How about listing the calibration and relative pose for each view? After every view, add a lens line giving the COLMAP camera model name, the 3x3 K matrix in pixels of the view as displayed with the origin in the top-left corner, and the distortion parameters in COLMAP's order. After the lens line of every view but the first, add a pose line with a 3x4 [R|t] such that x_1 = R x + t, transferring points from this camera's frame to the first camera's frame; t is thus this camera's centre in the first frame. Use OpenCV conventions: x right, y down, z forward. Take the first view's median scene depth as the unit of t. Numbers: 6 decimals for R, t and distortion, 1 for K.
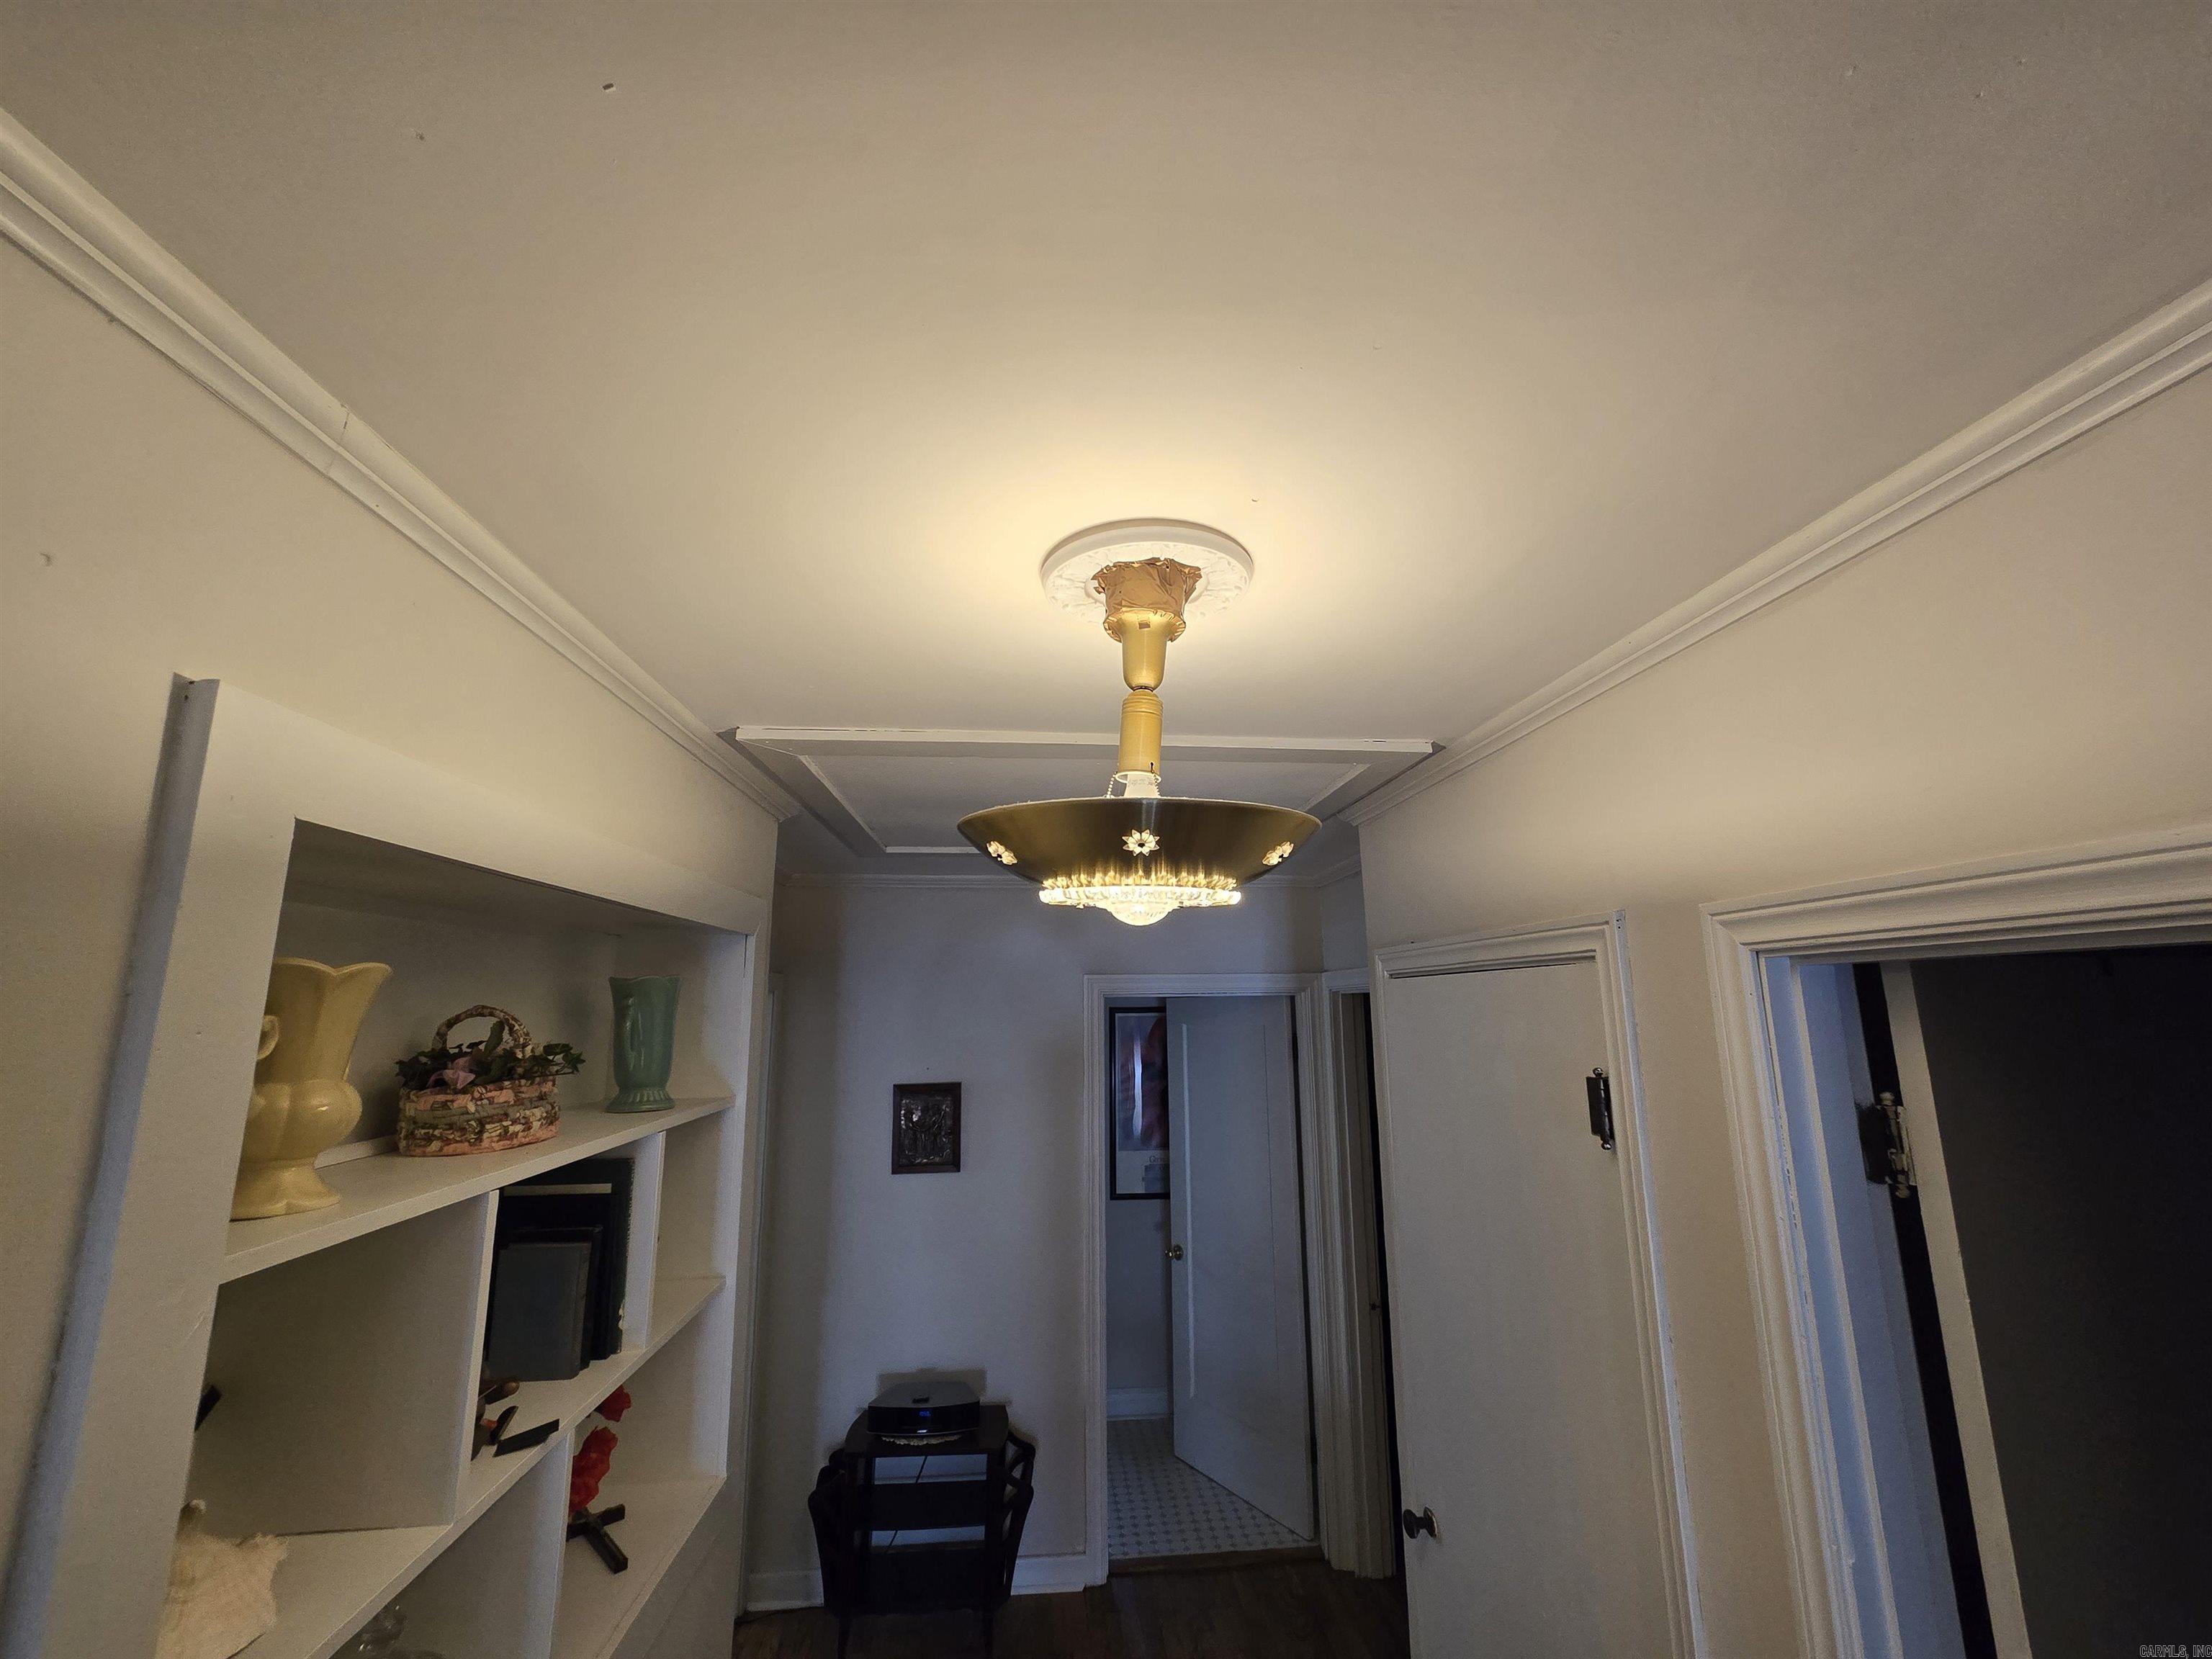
lens RADIAL K [[893.9, 0, 1106.0], [0, 893.9, 829.5], [0, 0, 1]] dist [0.000177, -0.000311]
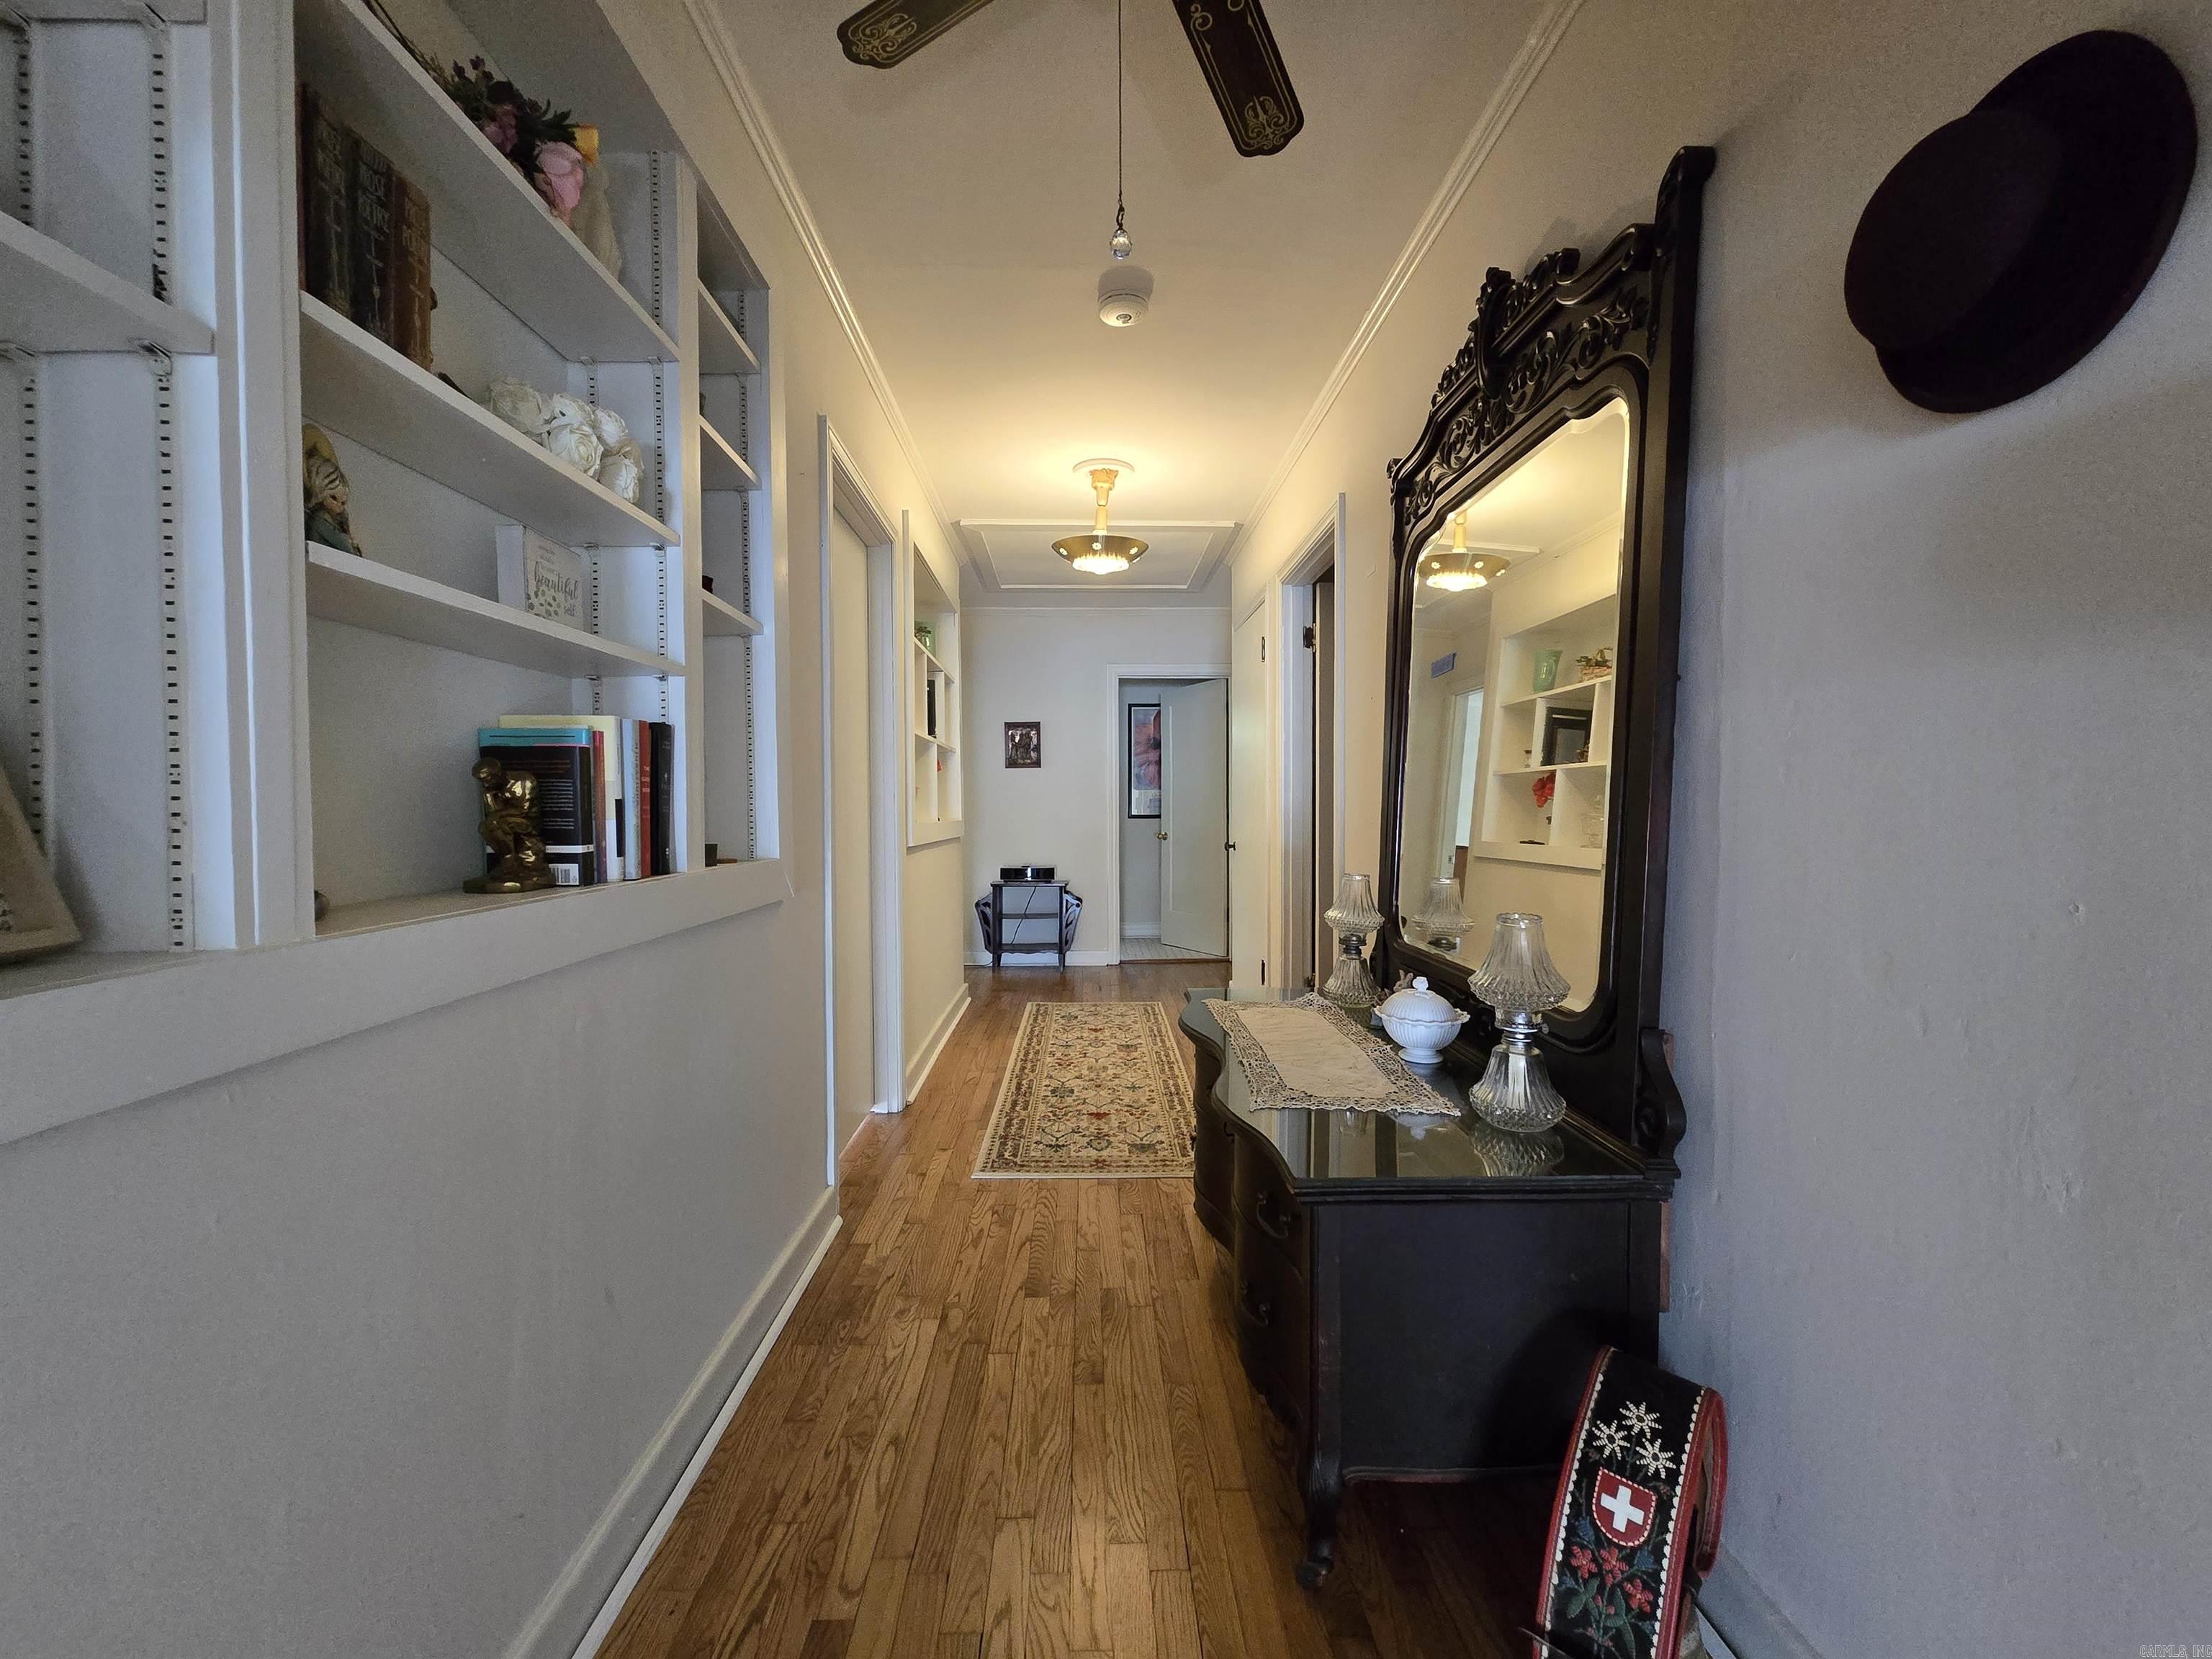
lens RADIAL K [[893.9, 0, 1106.0], [0, 893.9, 829.5], [0, 0, 1]] dist [0.000177, -0.000311]
pose [[0.998141, 0.007782, -0.060447, 0.100251], [0.005118, 0.977609, 0.210366, 0.125626], [0.060730, -0.210284, 0.975752, -0.973299]]
